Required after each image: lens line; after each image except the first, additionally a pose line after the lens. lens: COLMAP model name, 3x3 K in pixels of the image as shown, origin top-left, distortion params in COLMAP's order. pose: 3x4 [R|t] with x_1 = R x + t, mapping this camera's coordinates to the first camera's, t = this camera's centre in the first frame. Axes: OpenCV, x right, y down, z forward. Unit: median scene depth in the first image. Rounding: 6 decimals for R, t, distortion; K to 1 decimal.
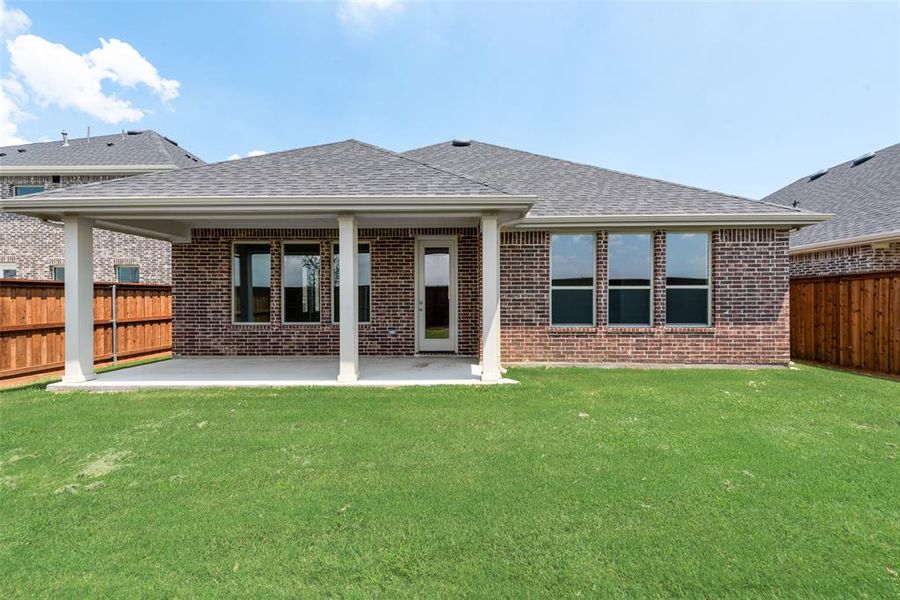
lens RADIAL K [[351.0, 0, 448.6], [0, 351.0, 298.4], [0, 0, 1]] dist [0.005522, -0.000013]
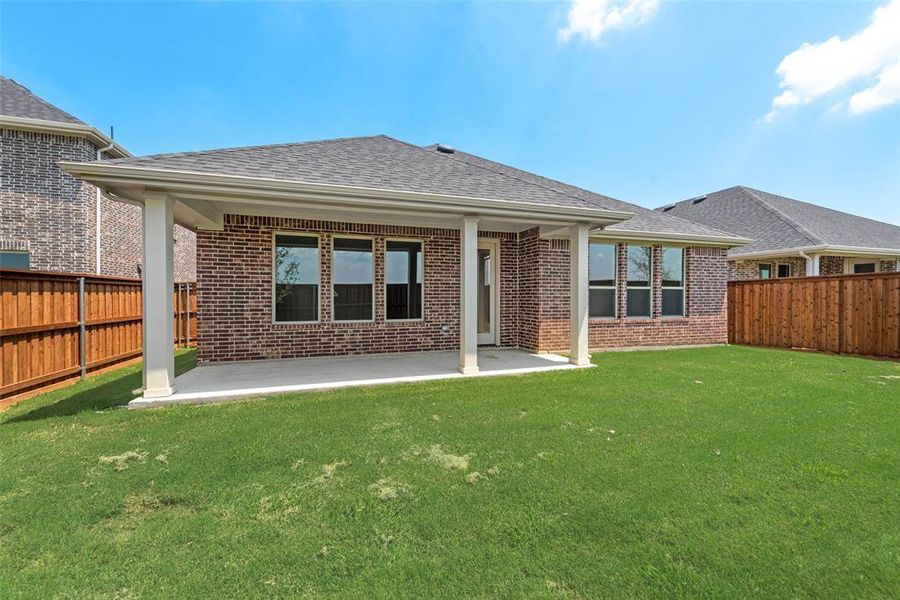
lens RADIAL K [[351.0, 0, 420.6], [0, 351.0, 298.7], [0, 0, 1]] dist [0.005522, -0.000013]
pose [[0.948403, 0.001614, 0.317064, -0.565378], [-0.002361, 0.999995, 0.001972, 0.006827], [-0.317060, -0.002619, 0.948402, 0.031170]]
